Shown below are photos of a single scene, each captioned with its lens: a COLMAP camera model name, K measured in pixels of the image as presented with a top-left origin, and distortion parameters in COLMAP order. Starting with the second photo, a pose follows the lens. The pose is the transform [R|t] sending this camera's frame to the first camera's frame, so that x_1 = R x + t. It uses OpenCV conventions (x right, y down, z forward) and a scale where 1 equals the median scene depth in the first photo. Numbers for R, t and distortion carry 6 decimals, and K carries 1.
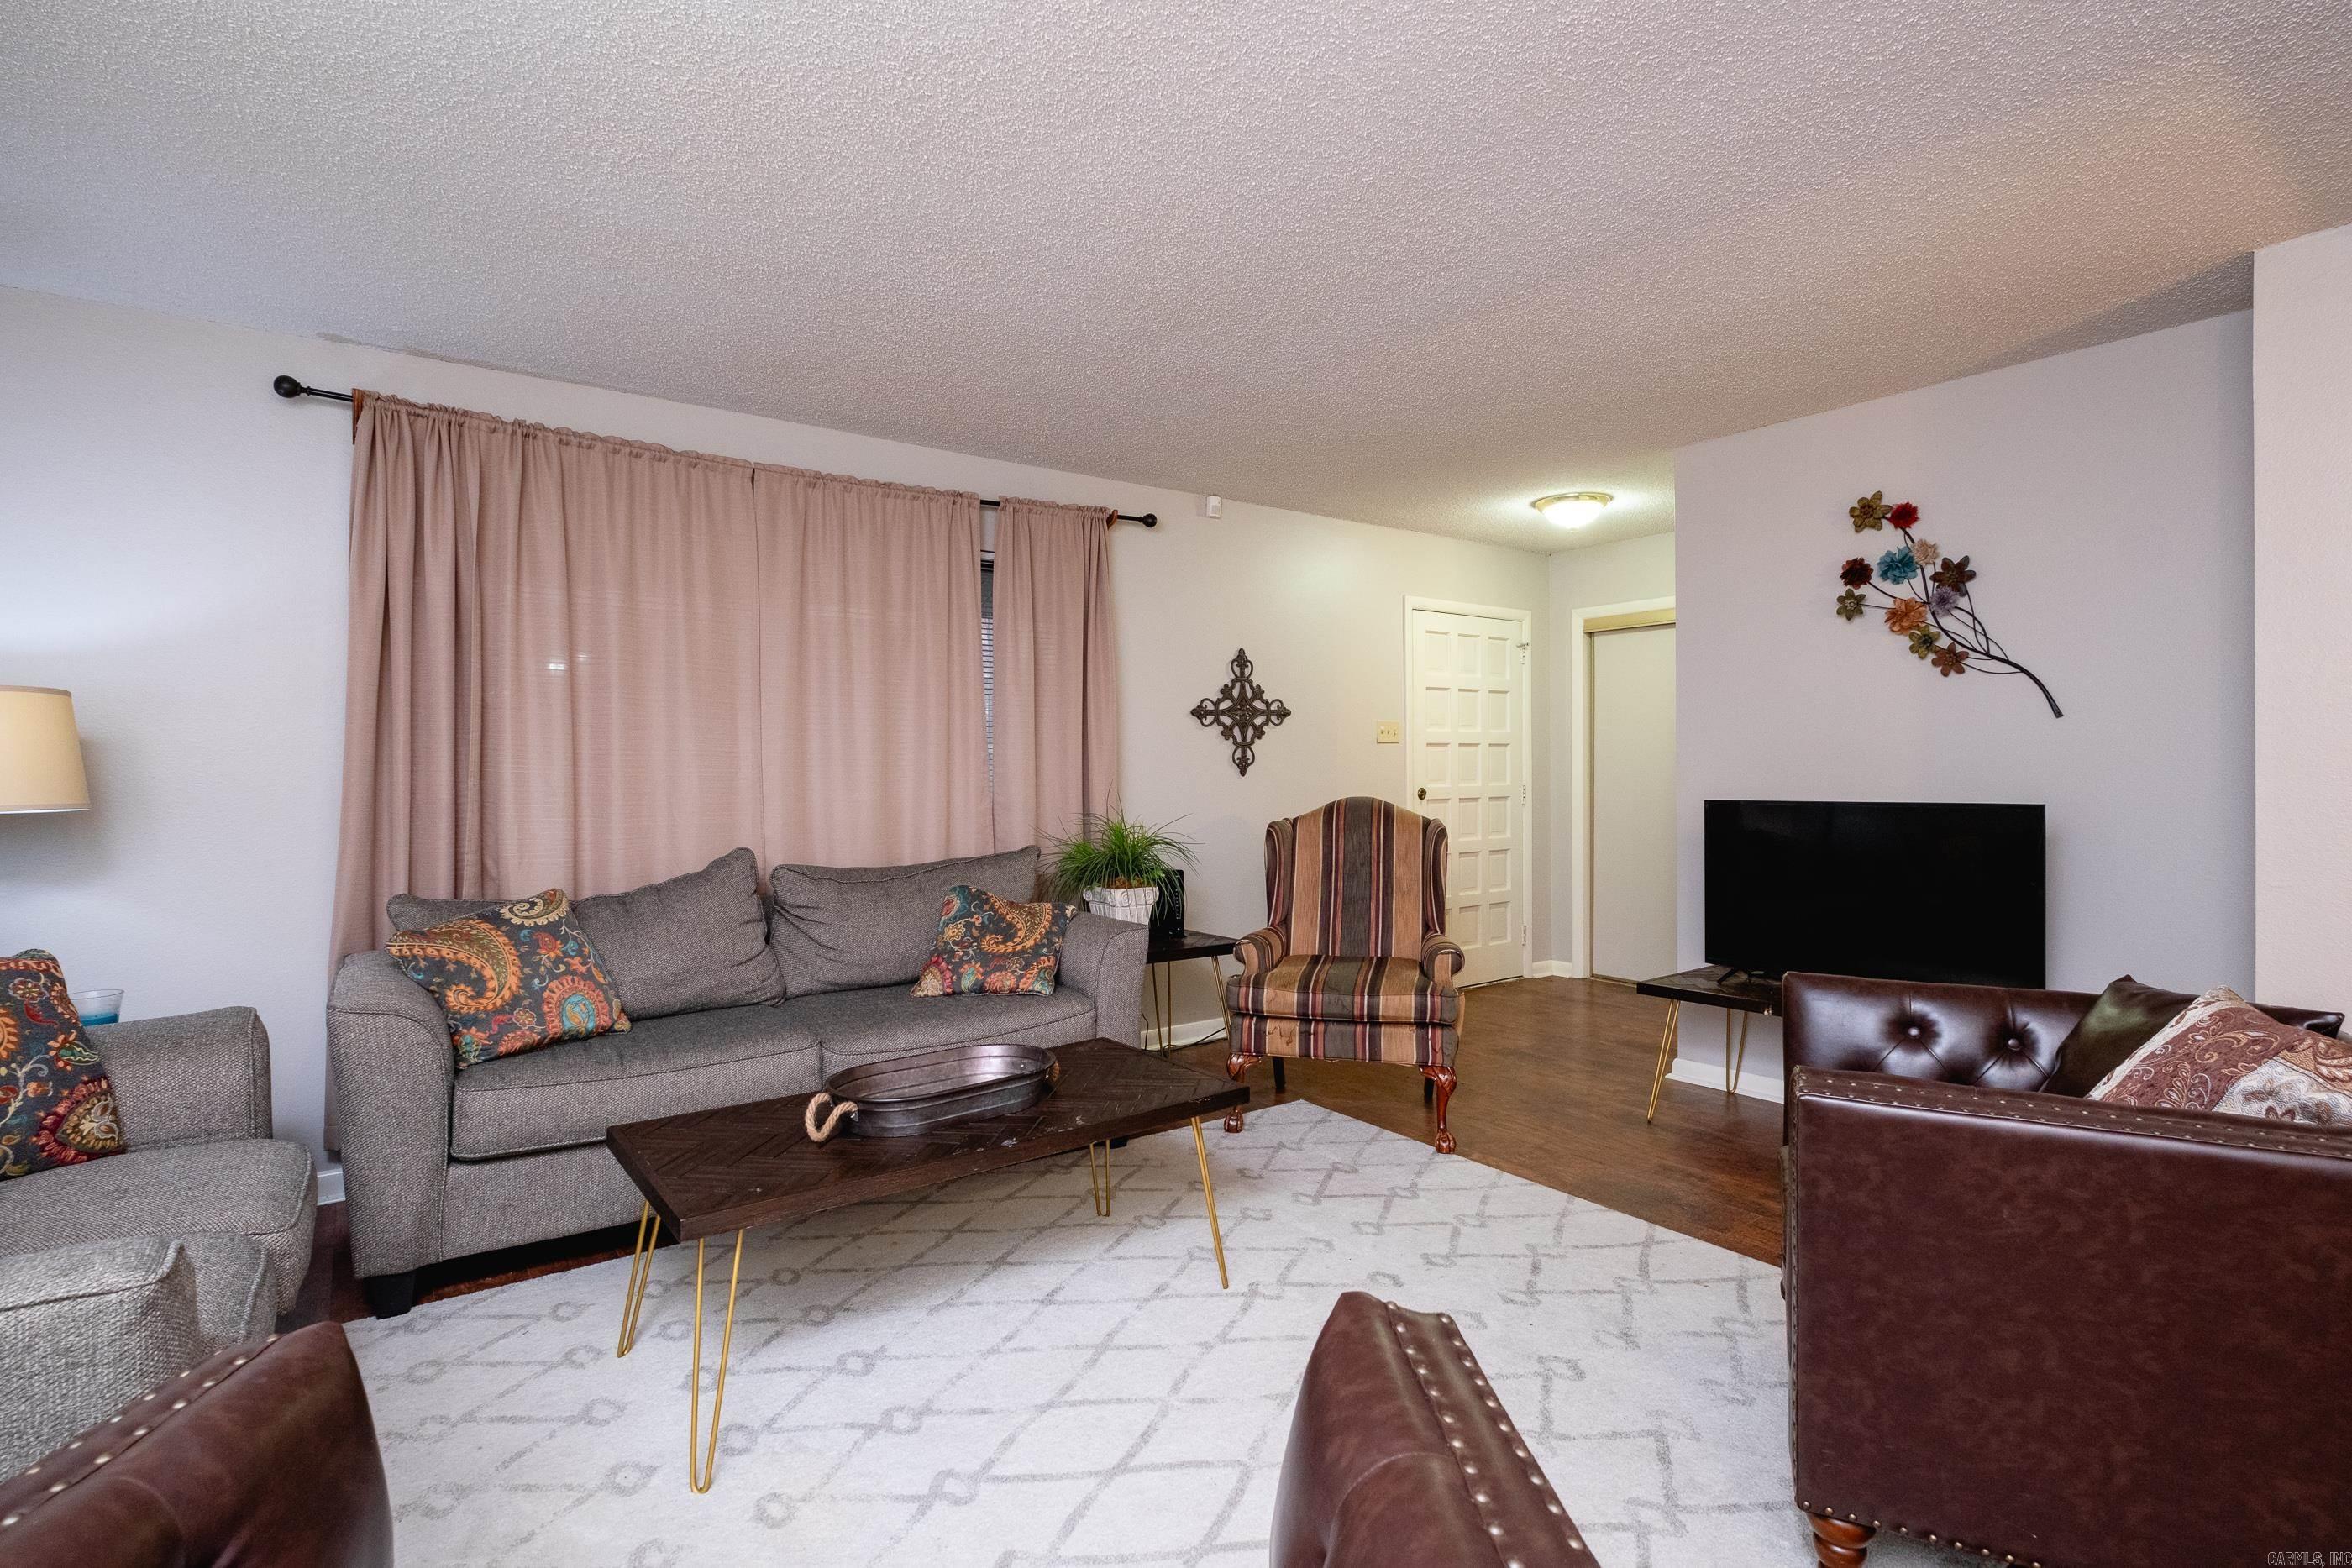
lens RADIAL K [[1120.3, 0, 1176.0], [0, 1120.3, 784.0], [0, 0, 1]] dist [-0.005363, -0.001110]
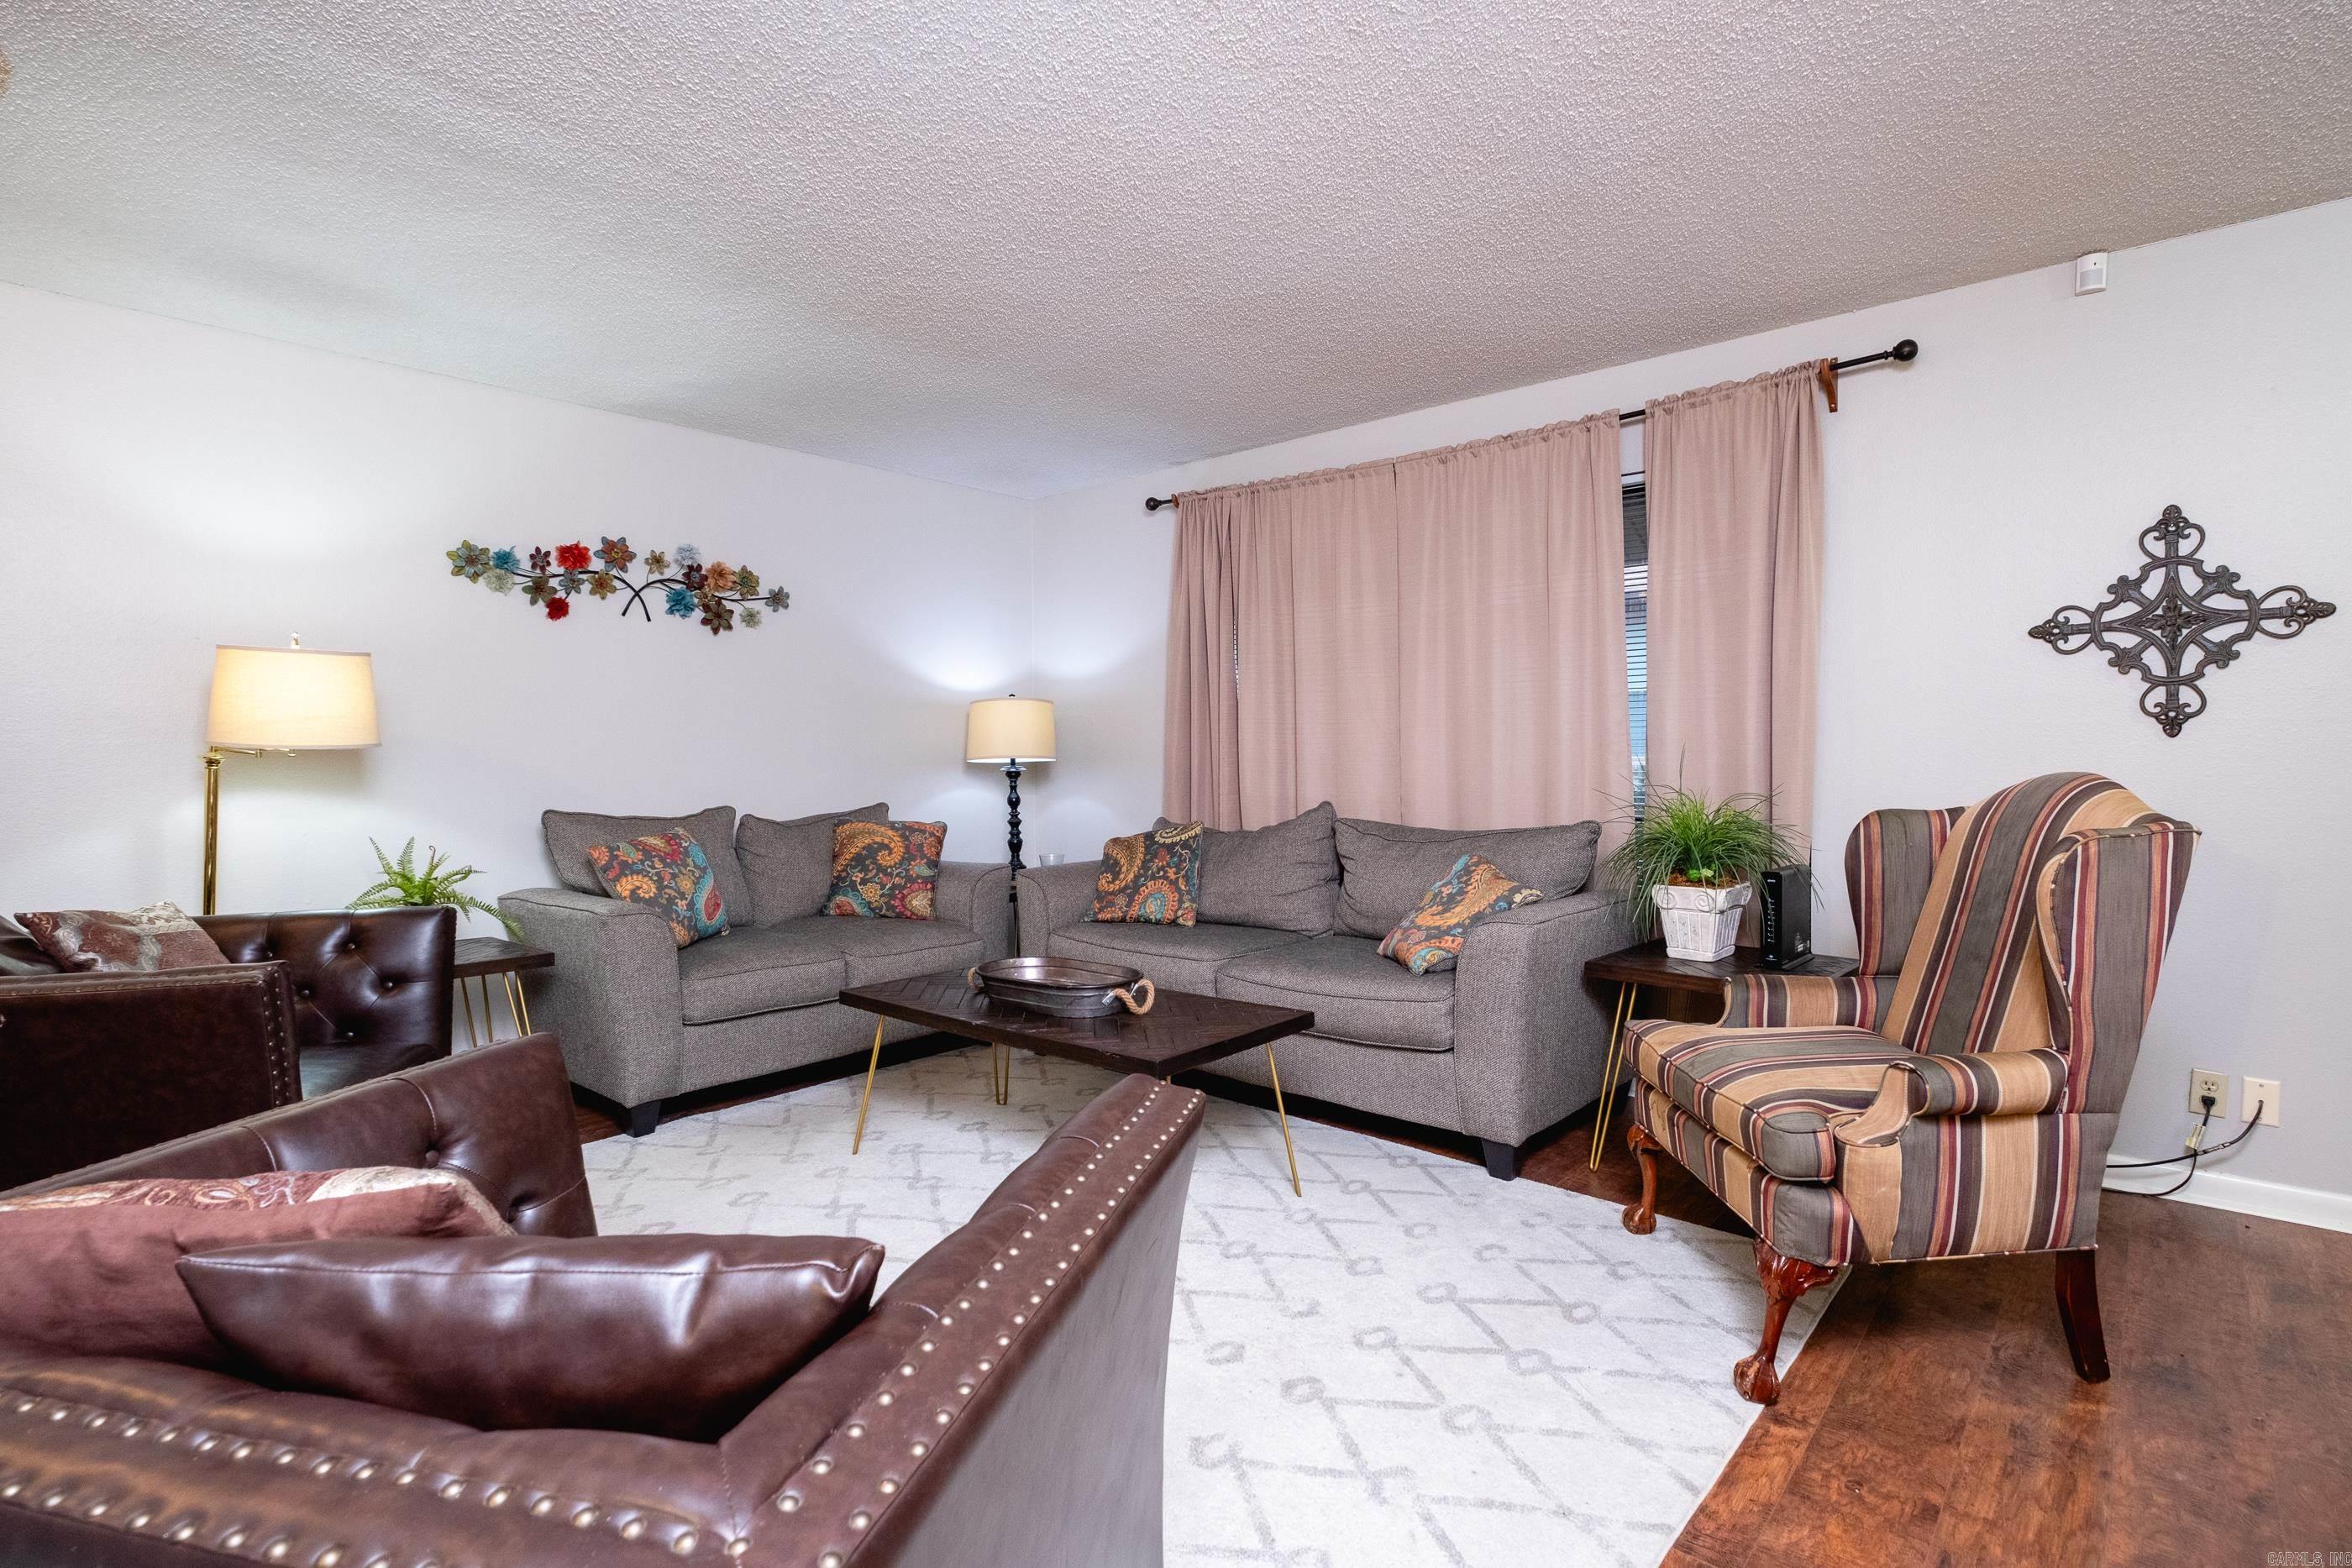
lens RADIAL K [[1114.6, 0, 1184.7], [0, 1114.6, 786.9], [0, 0, 1]] dist [-0.000171, -0.000424]
pose [[0.223748, 0.031661, -0.974133, 0.686313], [-0.008871, 0.999497, 0.030447, 0.007121], [0.974607, 0.001829, 0.223916, 0.569911]]
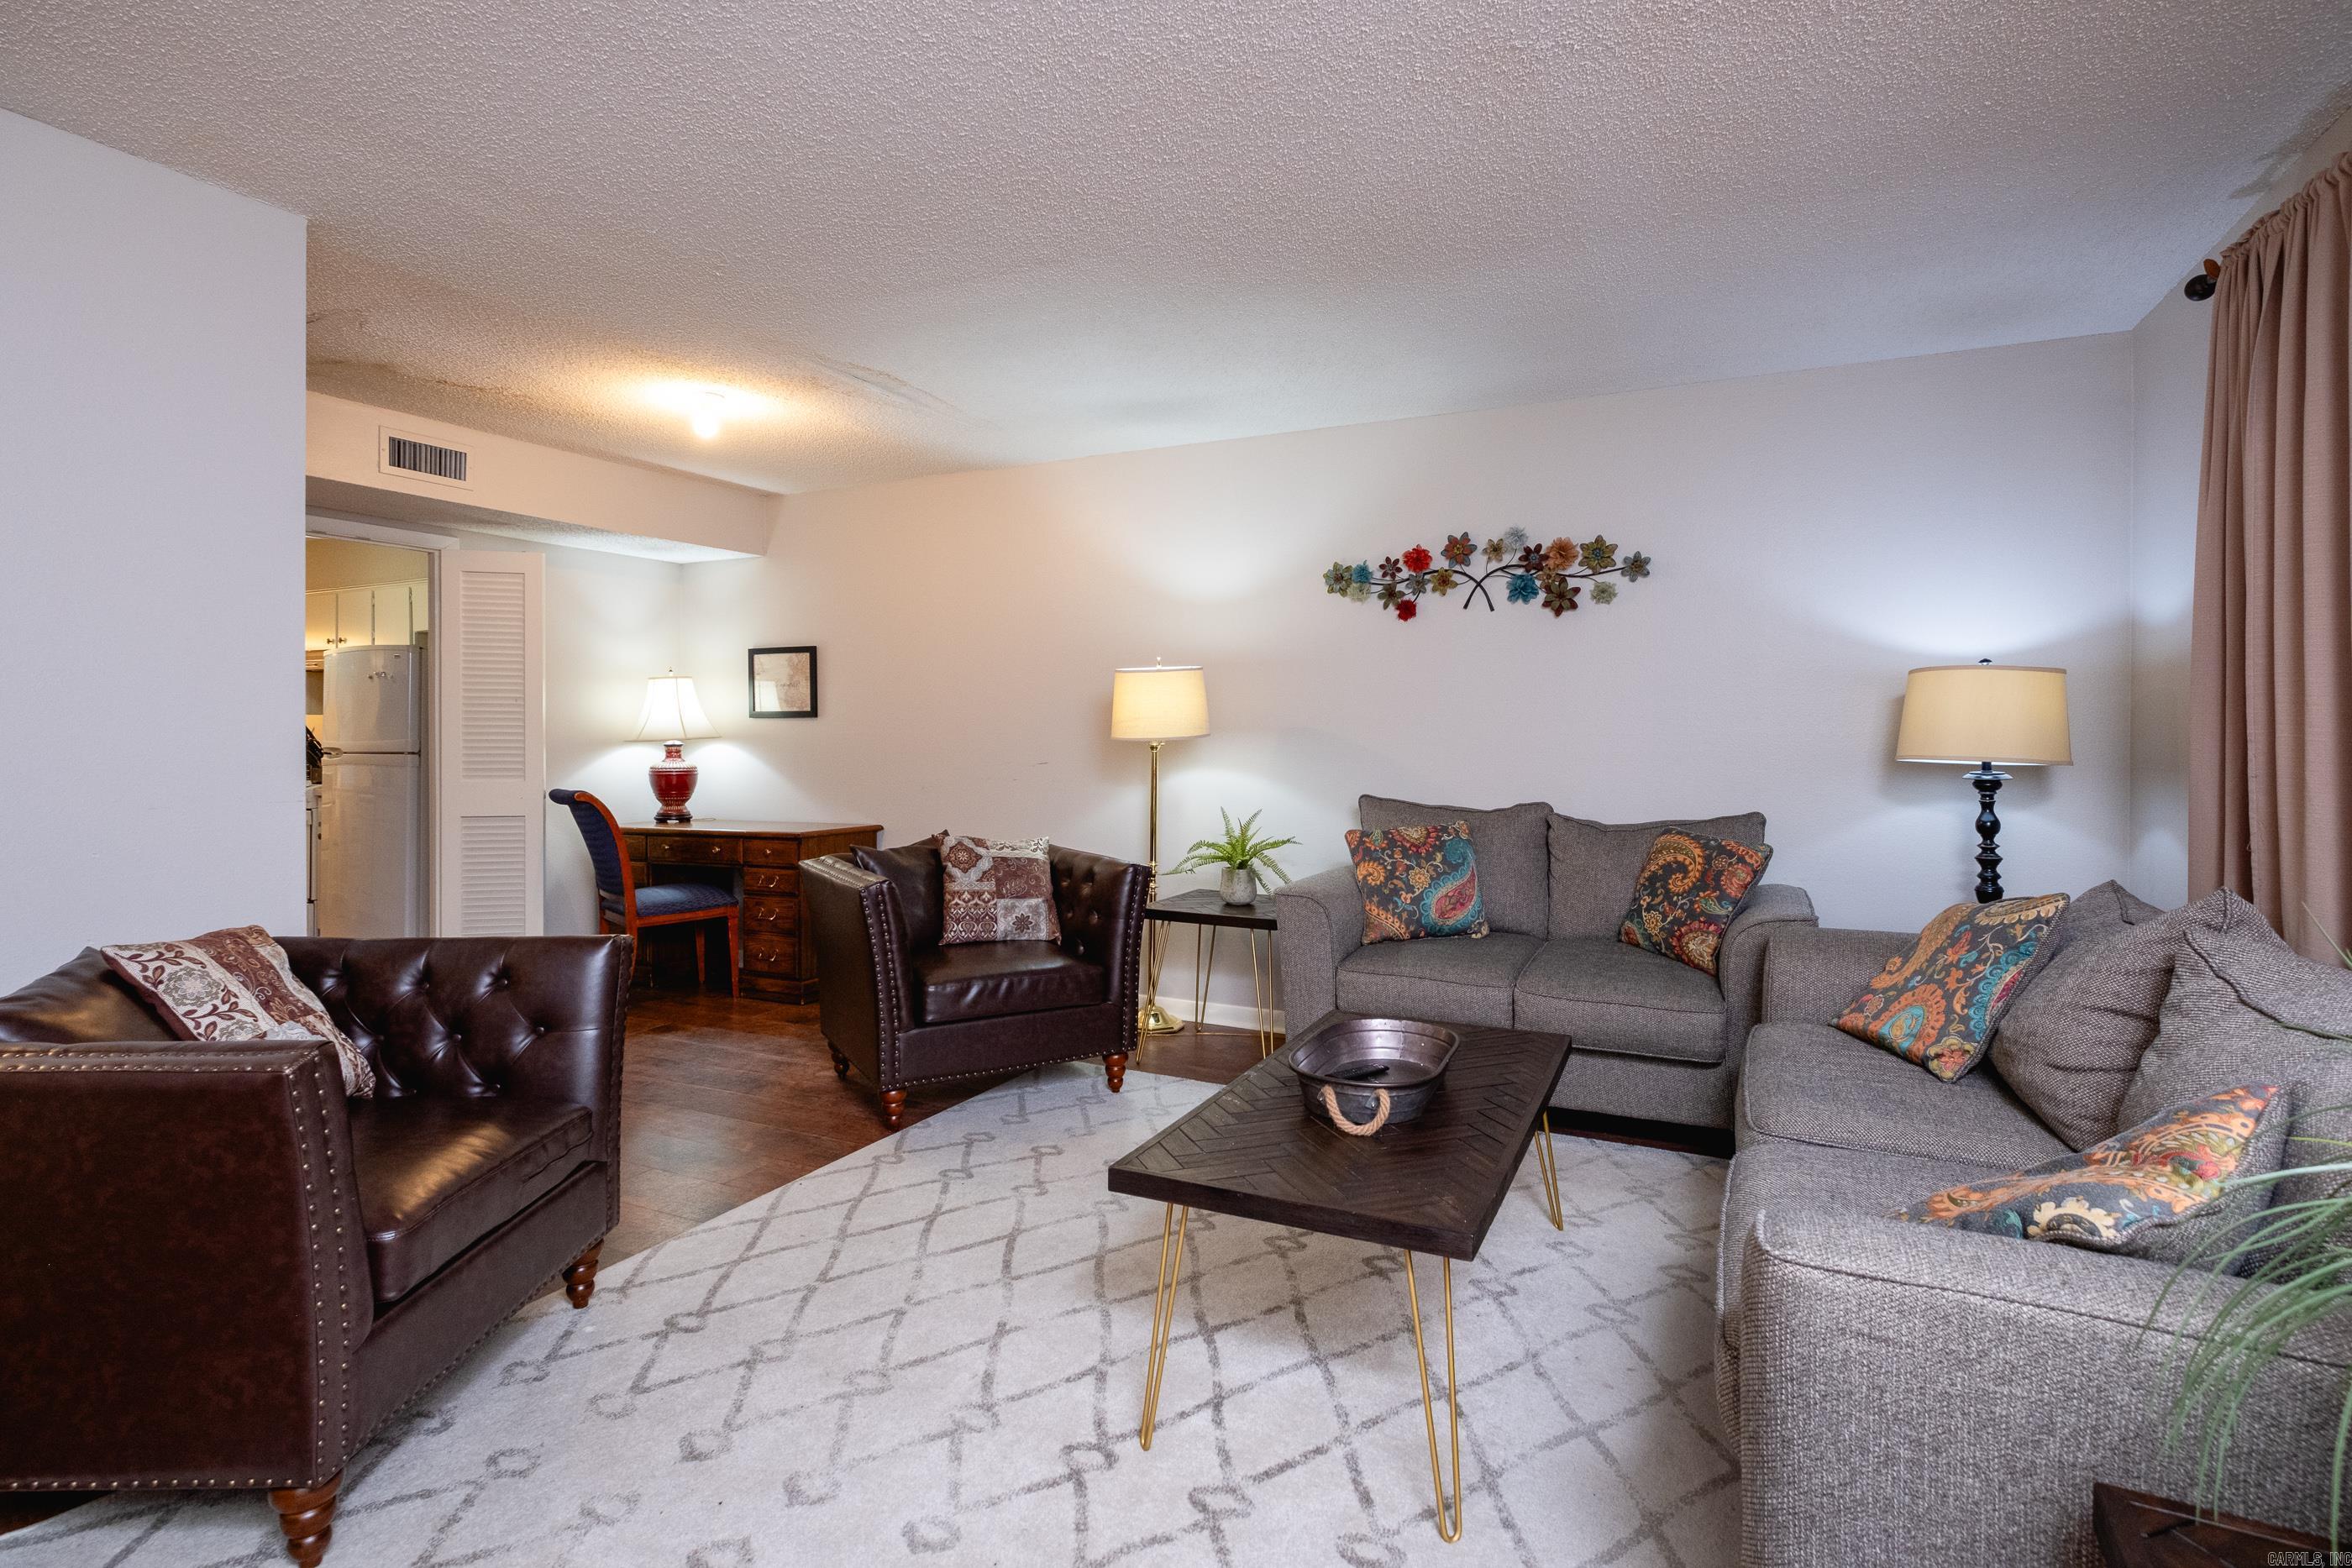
lens RADIAL K [[1141.9, 0, 1198.0], [0, 1141.9, 746.7], [0, 0, 1]] dist [-0.002569, -0.001685]
pose [[-0.877033, 0.012212, -0.480274, 0.260052], [-0.003642, 0.999479, 0.032064, -0.021590], [0.480416, 0.029871, -0.876532, 1.177587]]
